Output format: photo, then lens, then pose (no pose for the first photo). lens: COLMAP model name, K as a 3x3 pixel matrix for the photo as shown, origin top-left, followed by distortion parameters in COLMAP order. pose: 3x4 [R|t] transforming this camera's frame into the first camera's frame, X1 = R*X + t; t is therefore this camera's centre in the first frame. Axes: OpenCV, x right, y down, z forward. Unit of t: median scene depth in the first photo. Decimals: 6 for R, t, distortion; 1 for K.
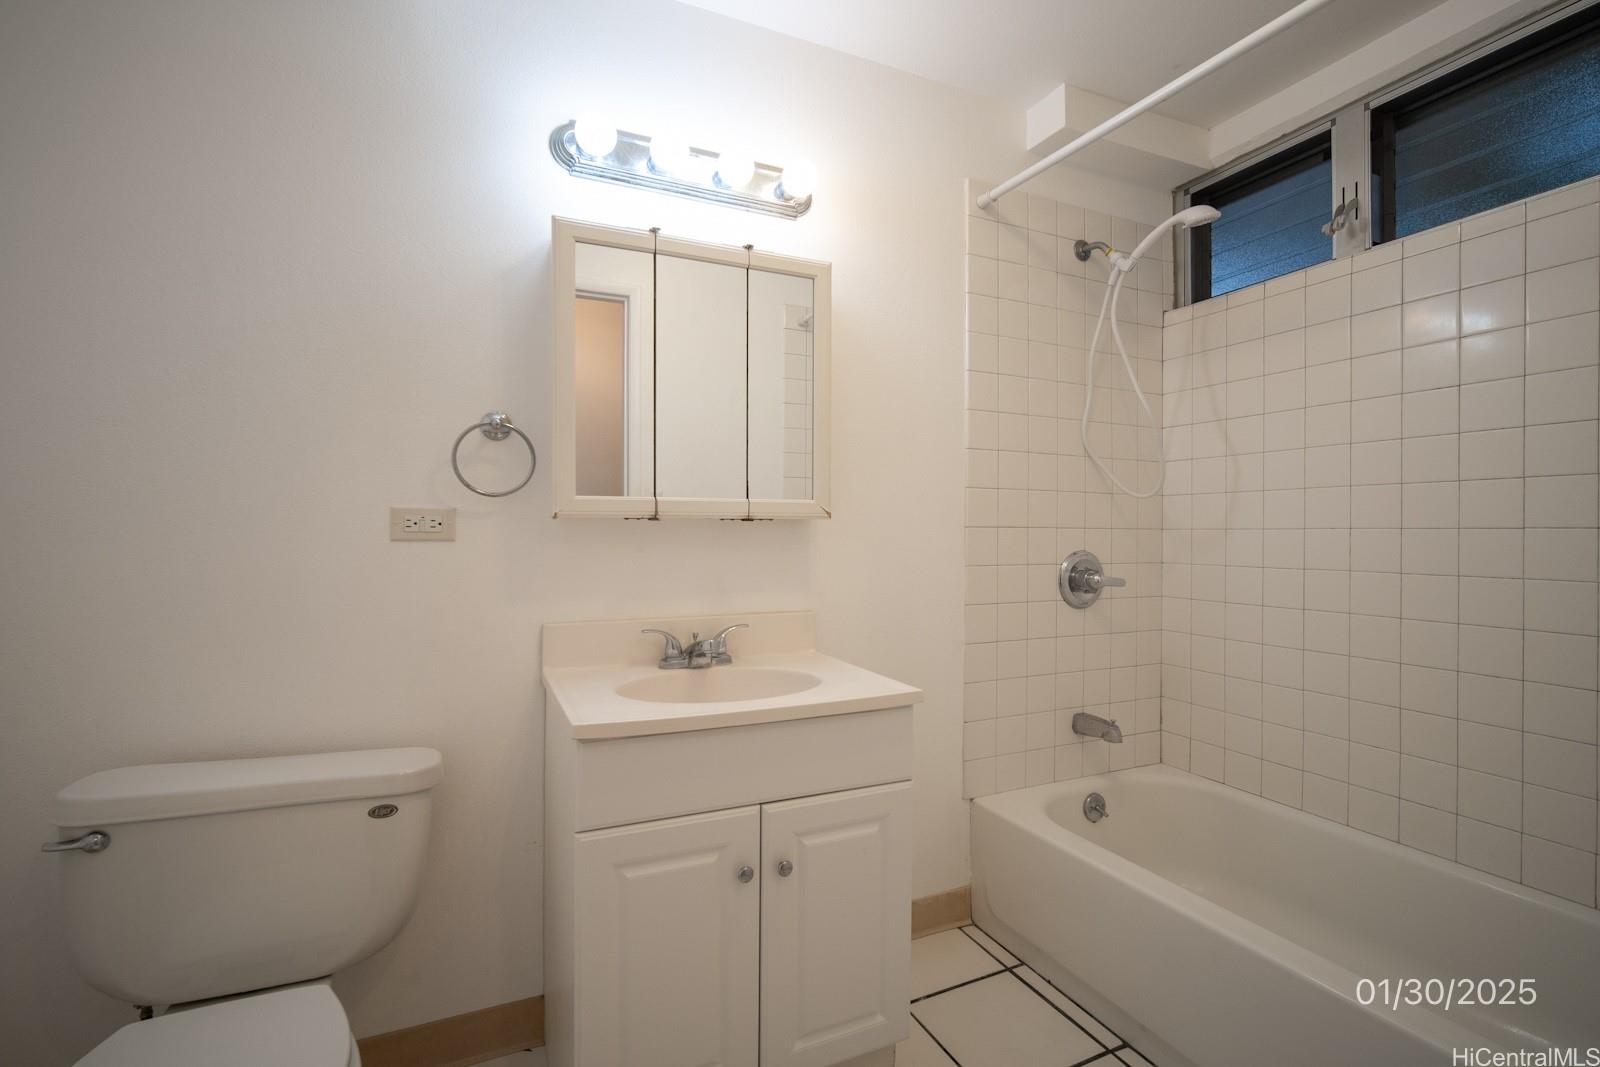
lens RADIAL K [[704.9, 0, 796.5], [0, 704.9, 534.0], [0, 0, 1]] dist [-0.002384, -0.000050]
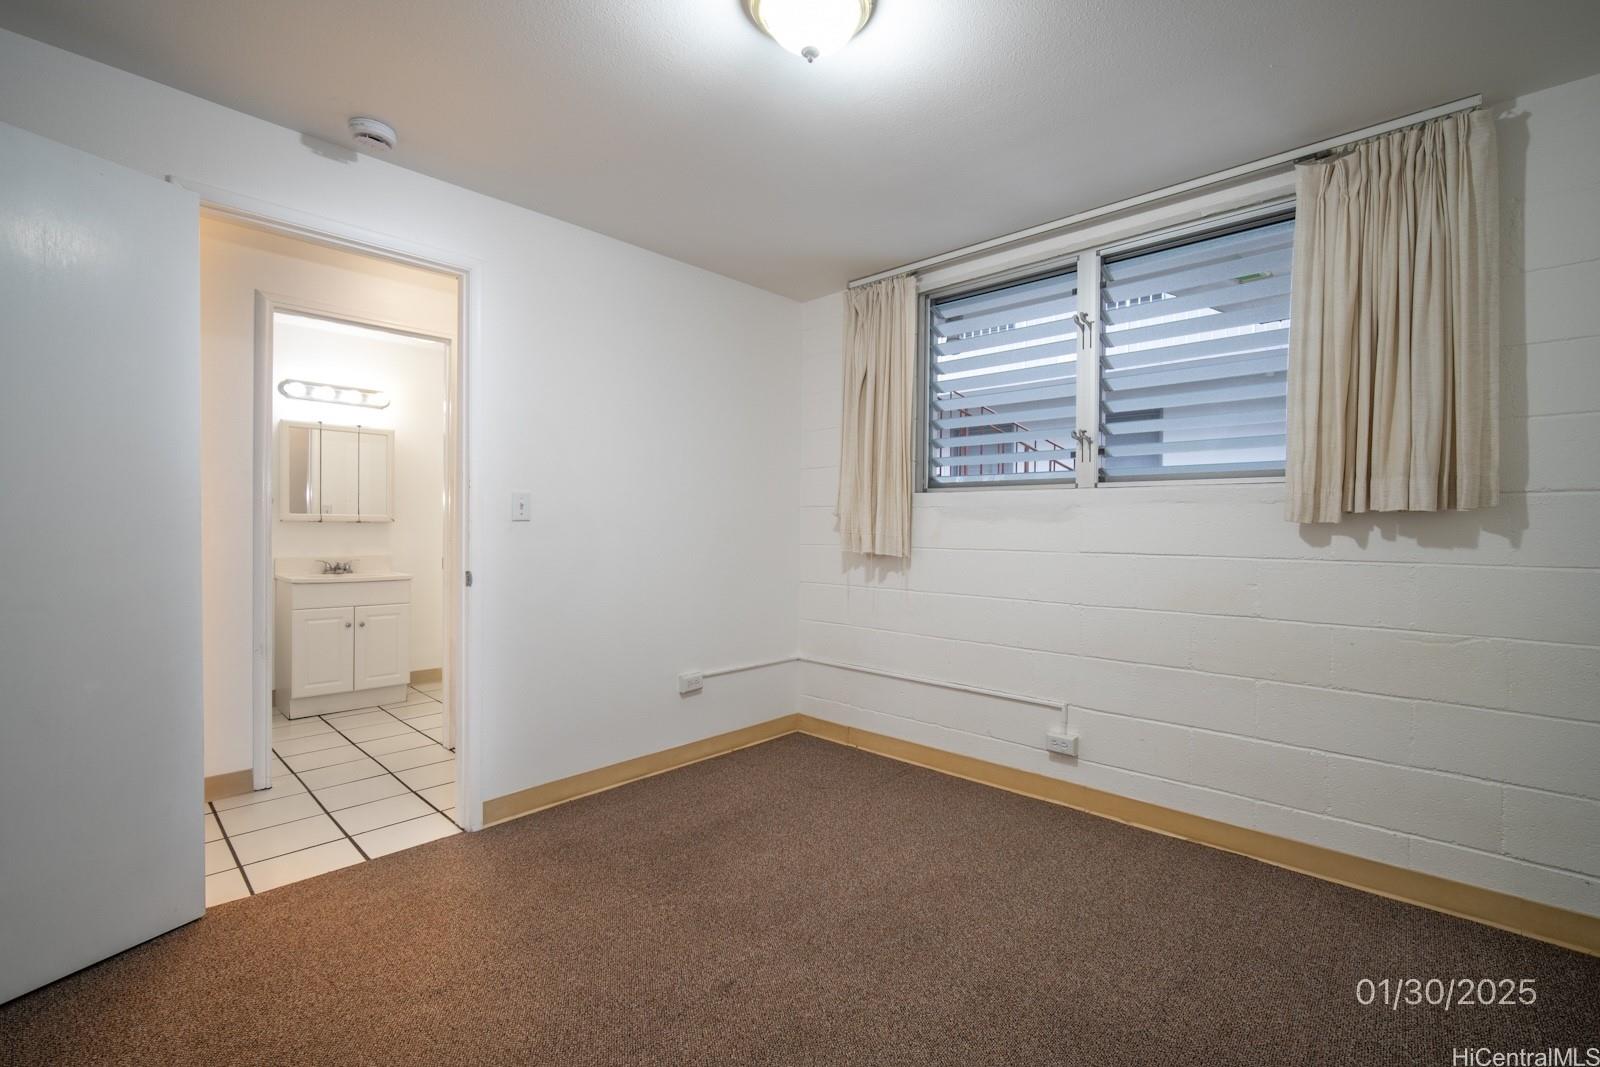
lens RADIAL K [[704.9, 0, 796.5], [0, 704.9, 534.0], [0, 0, 1]] dist [-0.002384, -0.000050]
pose [[0.935914, -0.000958, 0.352229, 0.587840], [-0.003423, 0.999924, 0.011817, -0.011953], [-0.352213, -0.012265, 0.935839, -2.302347]]
